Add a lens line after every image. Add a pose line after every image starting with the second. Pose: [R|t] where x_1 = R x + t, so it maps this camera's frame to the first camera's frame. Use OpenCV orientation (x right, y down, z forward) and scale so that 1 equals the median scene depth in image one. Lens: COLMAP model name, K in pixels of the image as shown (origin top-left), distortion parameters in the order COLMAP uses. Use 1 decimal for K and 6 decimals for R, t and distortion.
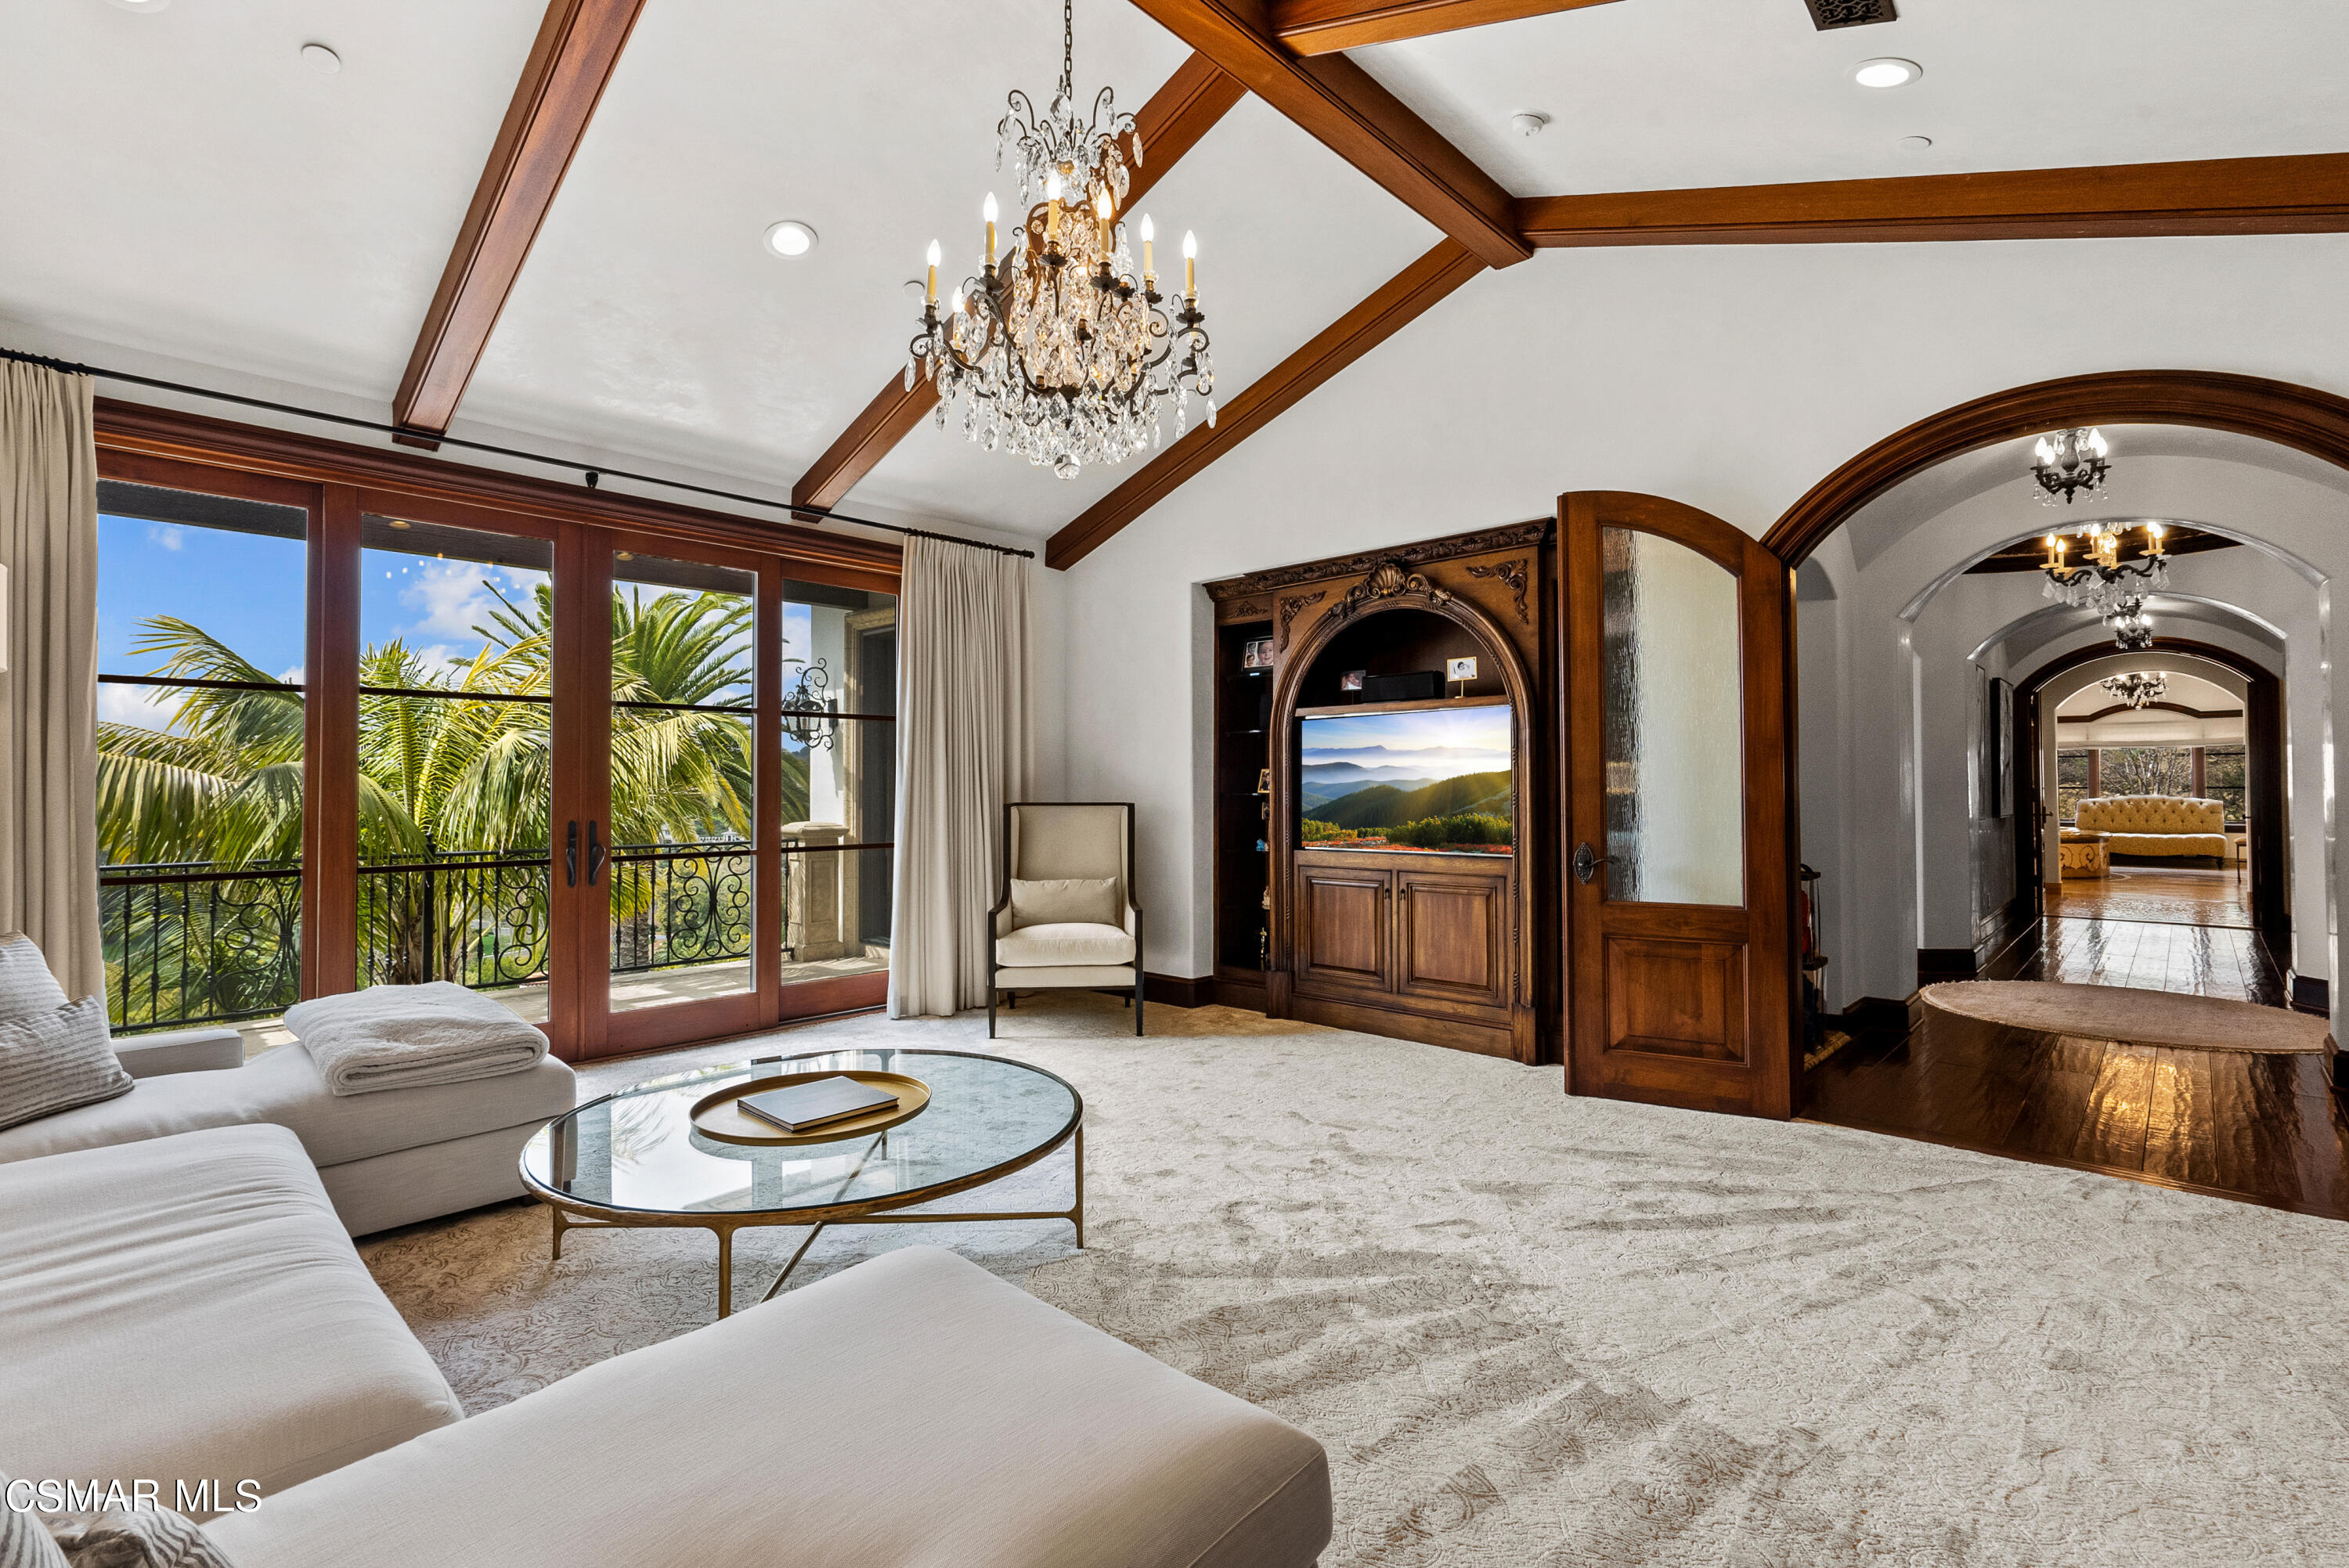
lens RADIAL K [[1061.5, 0, 1180.0], [0, 1061.5, 781.9], [0, 0, 1]] dist [-0.000250, -0.000104]
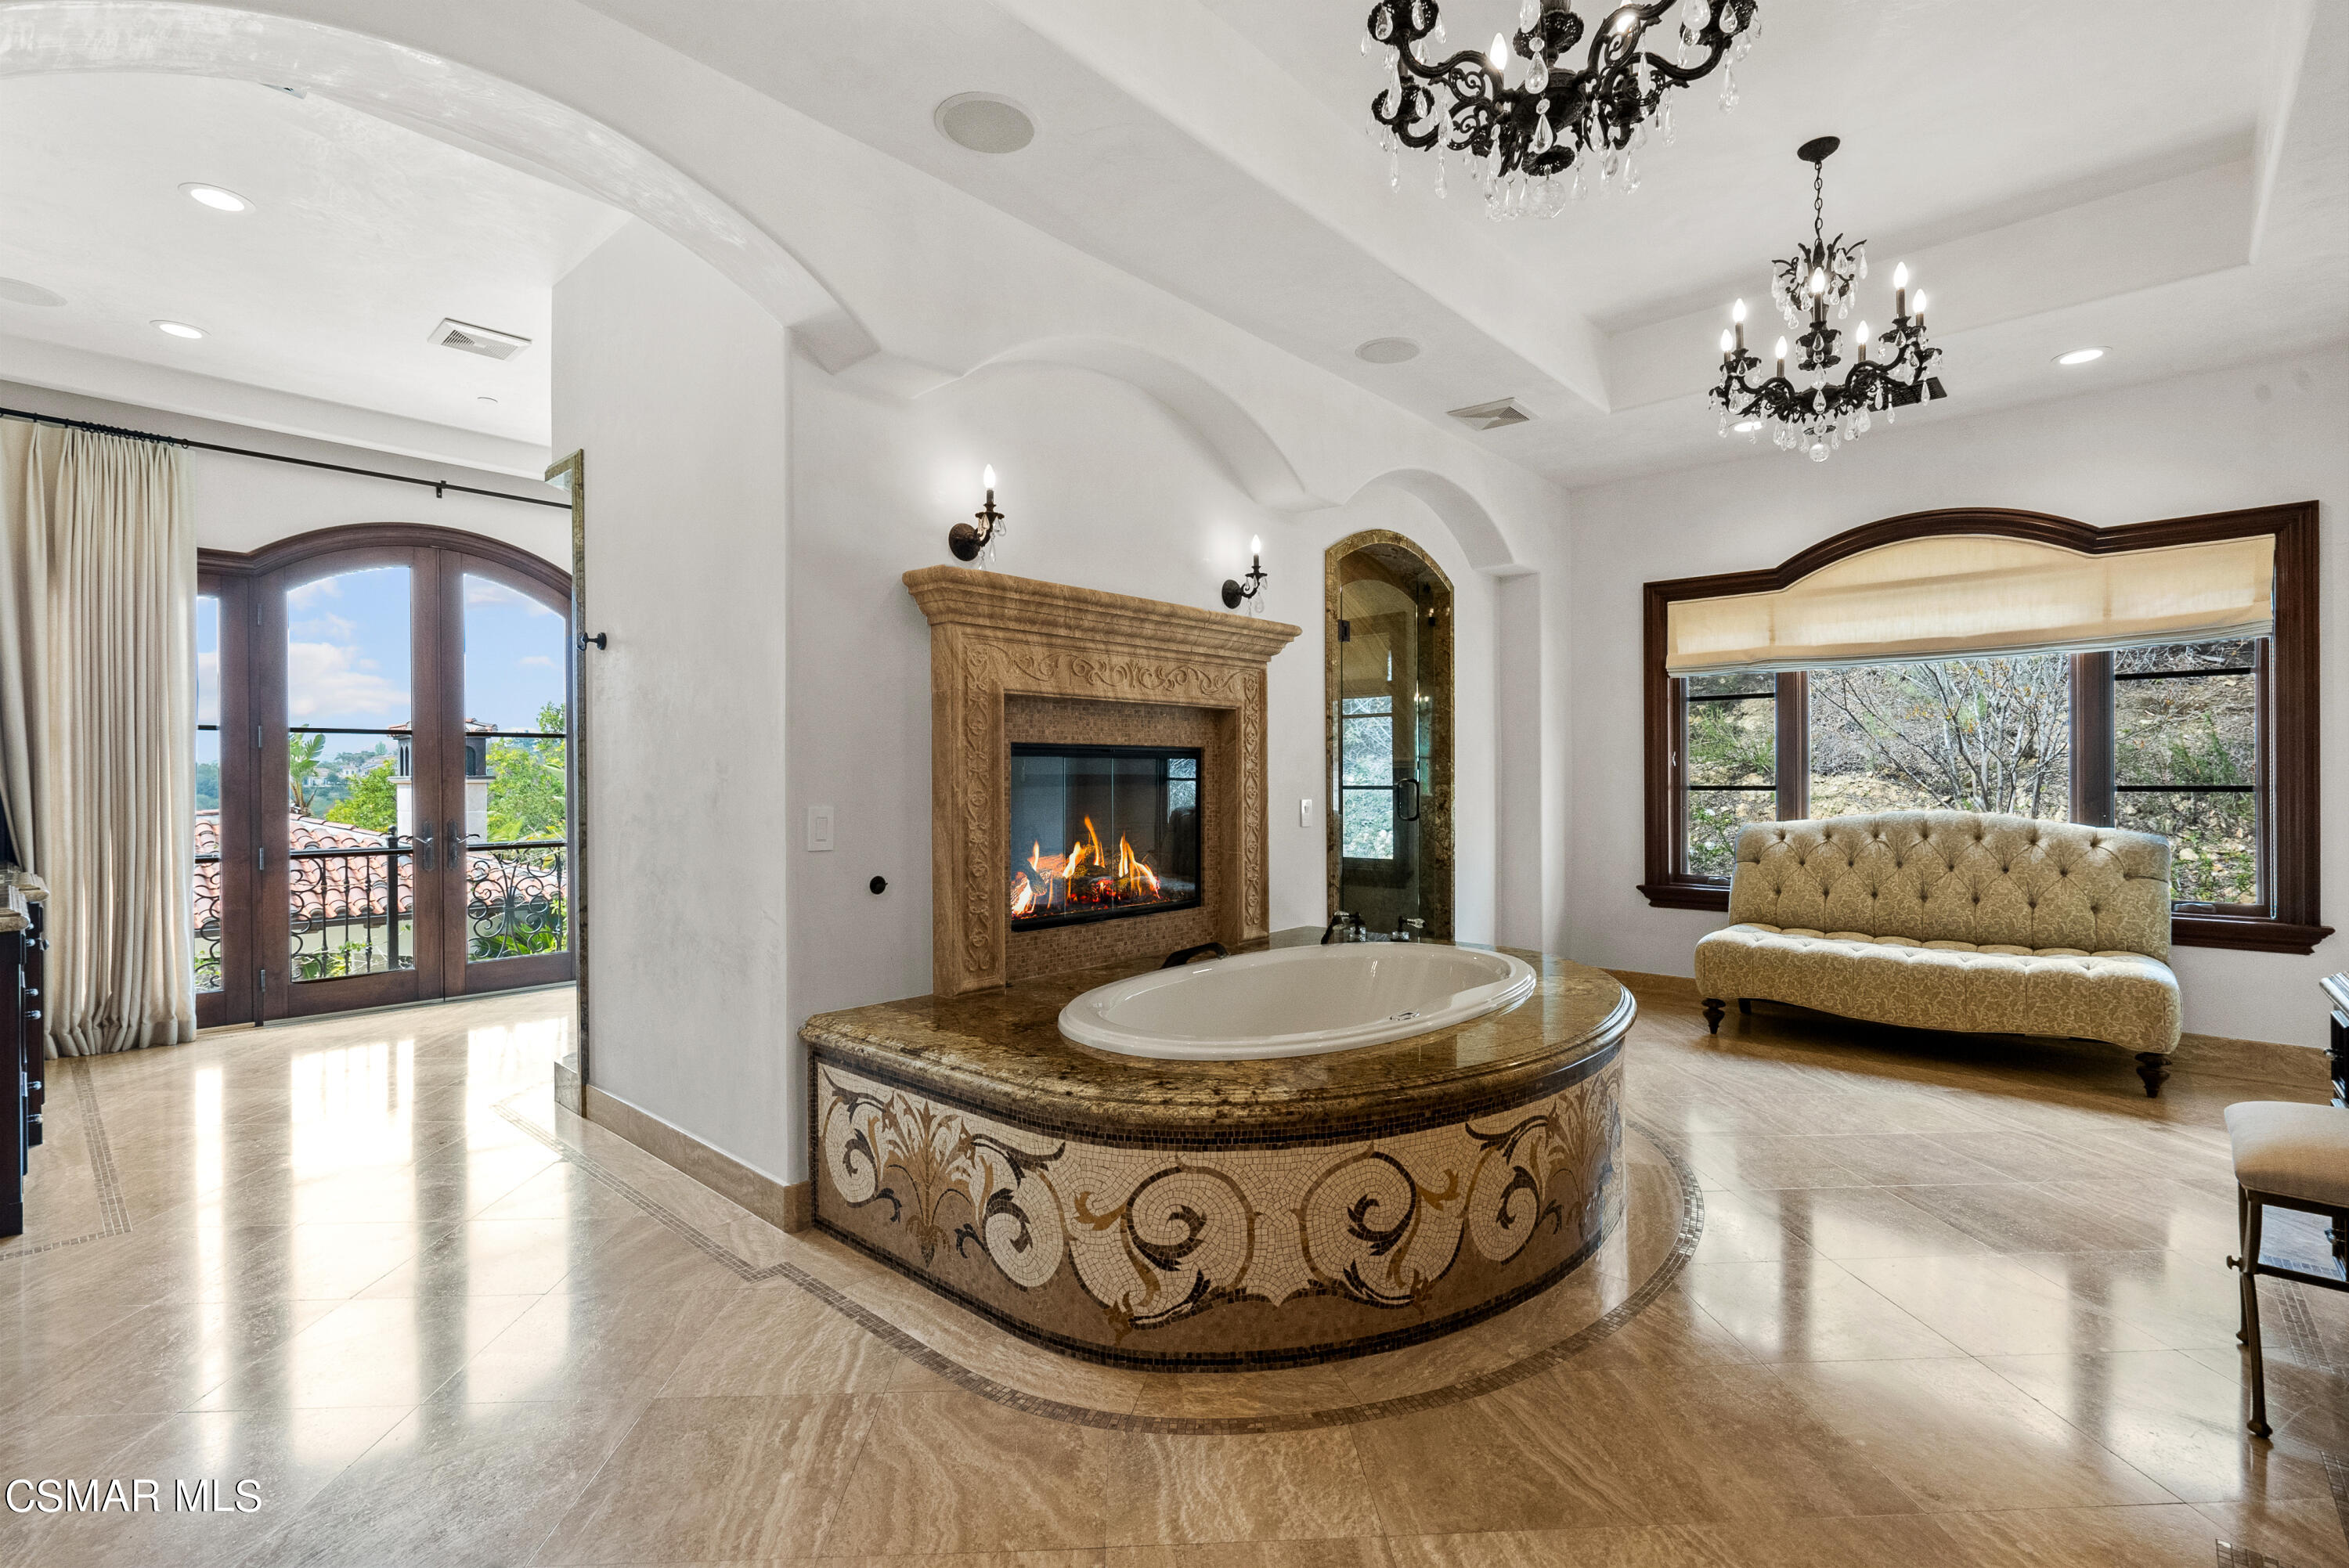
lens RADIAL K [[1061.5, 0, 1168.3], [0, 1061.5, 785.6], [0, 0, 1]] dist [-0.000250, -0.000104]
pose [[0.999793, -0.000882, 0.020334, 0.704613], [0.000647, 0.999933, 0.011559, 0.001671], [-0.020343, -0.011544, 0.999726, 0.717159]]
